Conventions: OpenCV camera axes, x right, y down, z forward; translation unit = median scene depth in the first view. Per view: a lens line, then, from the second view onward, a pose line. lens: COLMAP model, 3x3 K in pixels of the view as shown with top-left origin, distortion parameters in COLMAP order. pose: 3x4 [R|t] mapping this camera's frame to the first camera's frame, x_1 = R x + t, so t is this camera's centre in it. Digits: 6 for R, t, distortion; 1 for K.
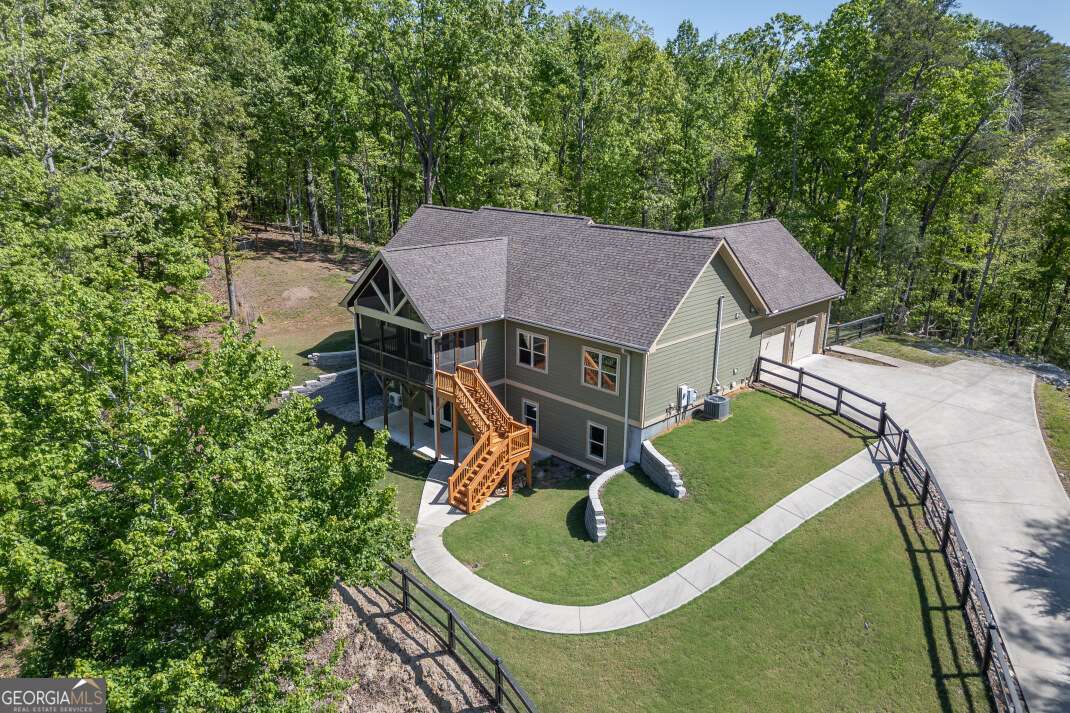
lens RADIAL K [[748.4, 0, 536.6], [0, 748.4, 361.0], [0, 0, 1]] dist [0.067775, -0.036894]
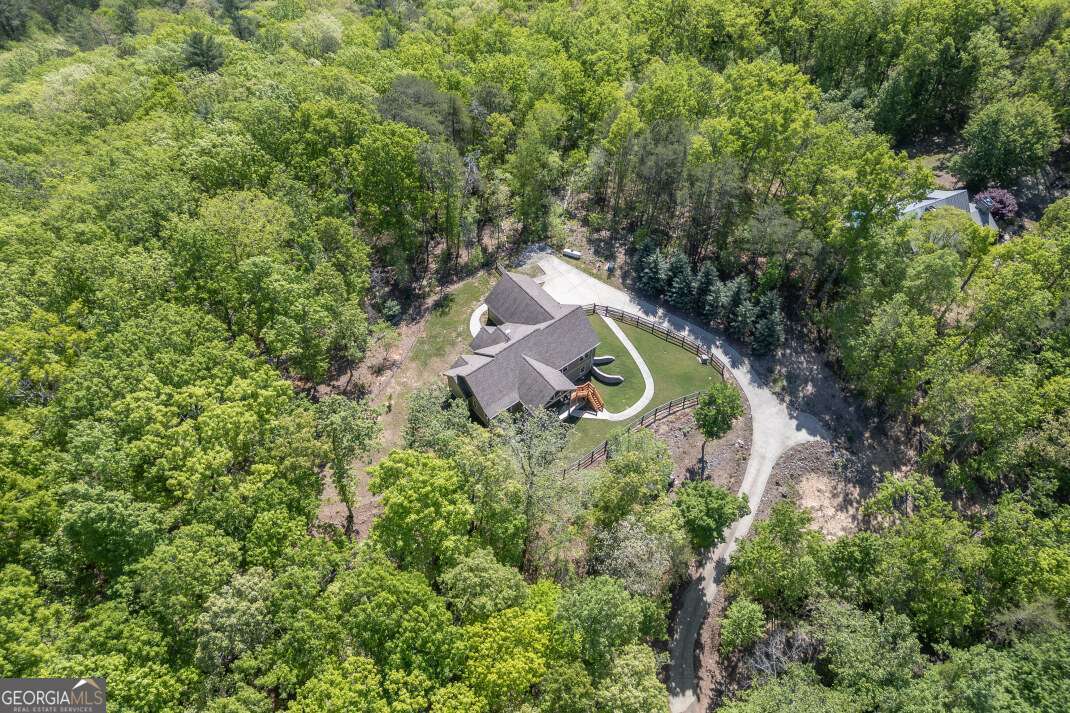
lens RADIAL K [[748.4, 0, 538.2], [0, 748.4, 357.2], [0, 0, 1]] dist [0.067775, -0.036894]
pose [[0.103558, -0.786809, 0.608446, -2.062205], [0.270453, 0.610961, 0.744030, -2.634234], [-0.957147, 0.087506, 0.276065, 0.247175]]
